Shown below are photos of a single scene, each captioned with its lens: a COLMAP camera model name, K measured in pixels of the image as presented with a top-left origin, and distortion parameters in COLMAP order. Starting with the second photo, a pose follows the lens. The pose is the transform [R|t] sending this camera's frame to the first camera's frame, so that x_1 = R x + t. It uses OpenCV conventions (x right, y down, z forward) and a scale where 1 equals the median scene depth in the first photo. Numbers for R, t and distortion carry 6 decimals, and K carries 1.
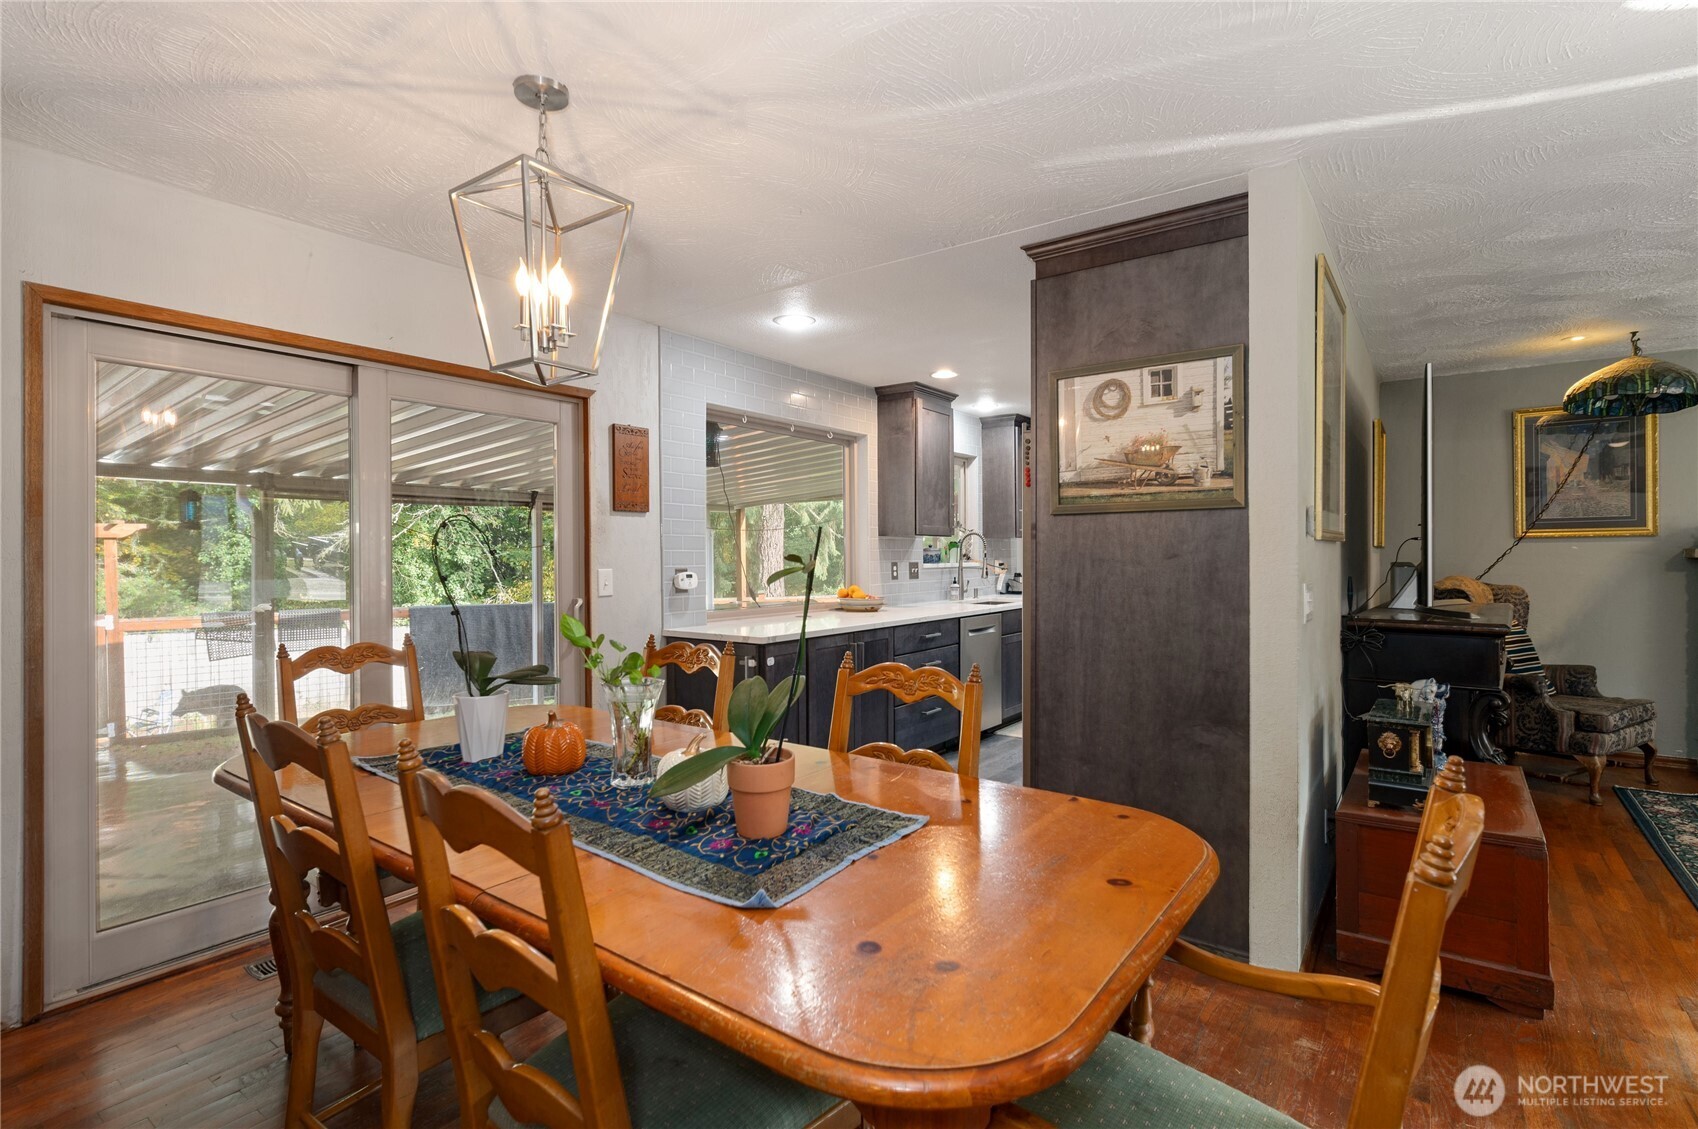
lens RADIAL K [[838.0, 0, 851.8], [0, 838.0, 557.9], [0, 0, 1]] dist [0.007485, -0.000164]
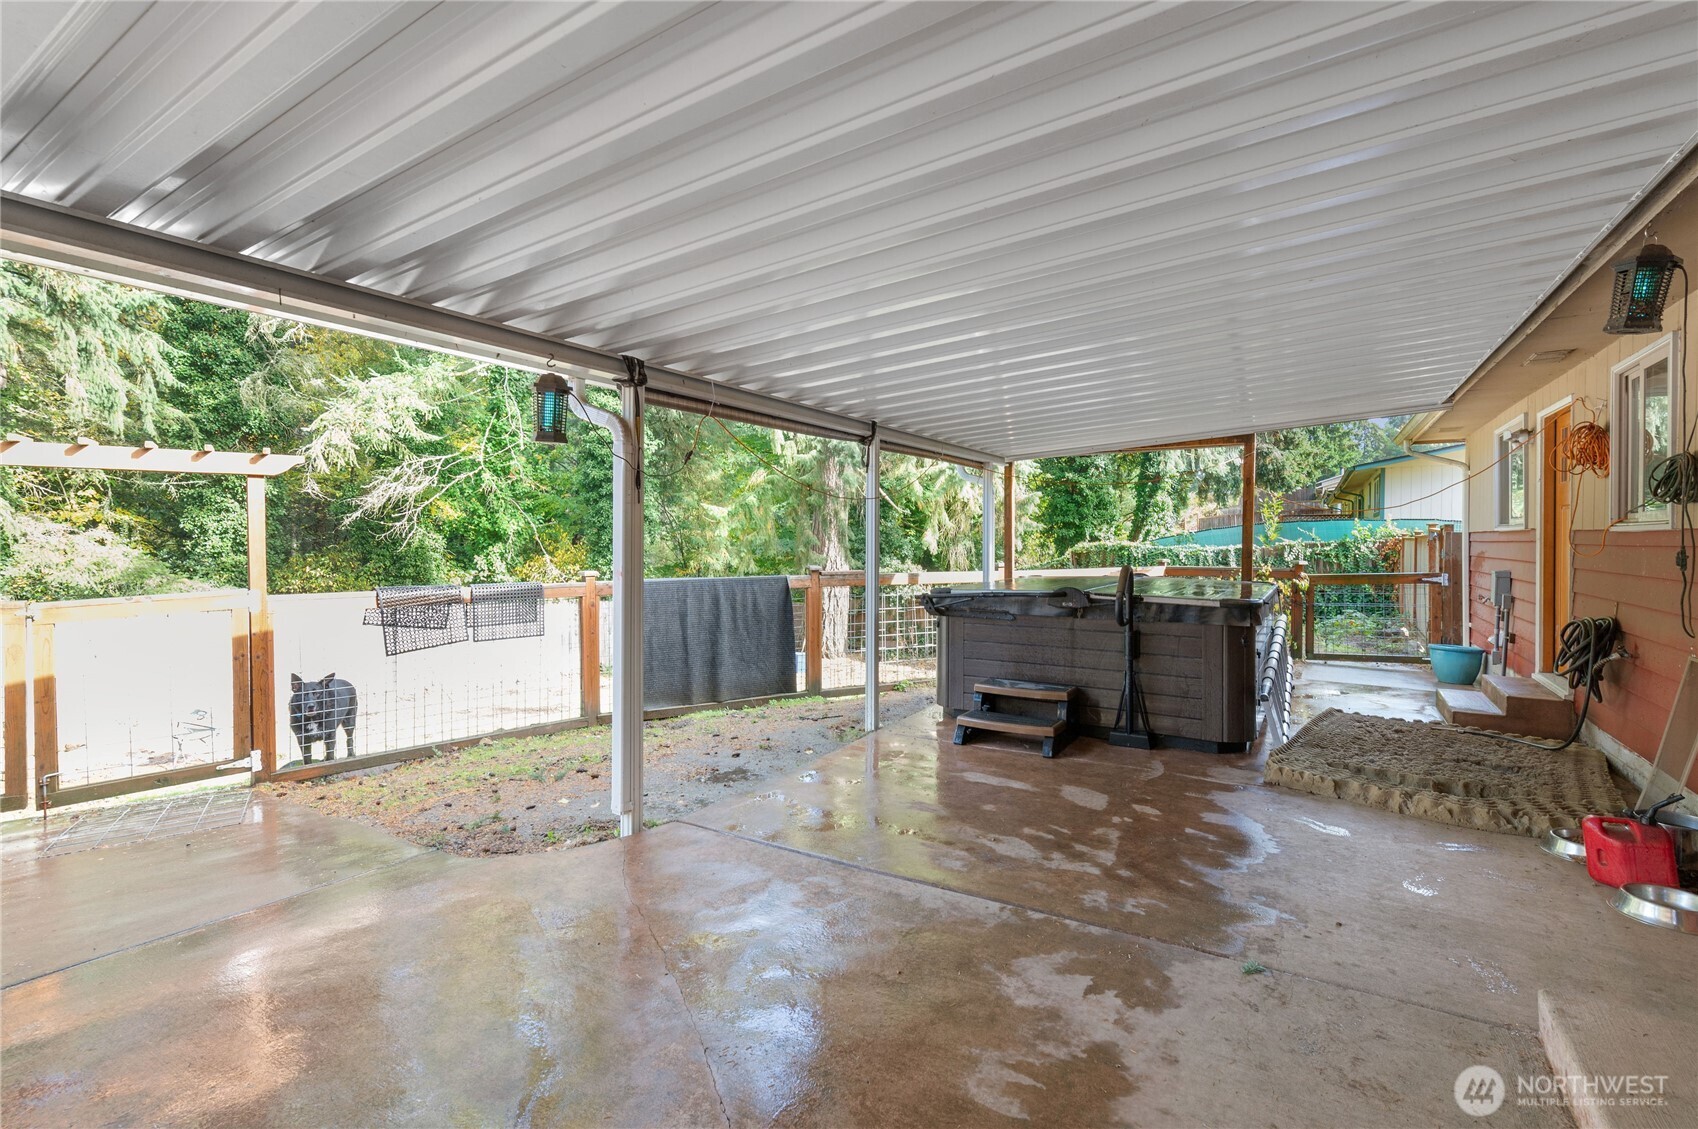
lens RADIAL K [[785.3, 0, 855.7], [0, 785.3, 550.0], [0, 0, 1]] dist [0.001698, 0.000128]
pose [[0.994388, 0.006737, 0.105581, -1.471437], [-0.008410, 0.999846, 0.015407, 0.066625], [-0.105461, -0.016208, 0.994291, 1.026810]]
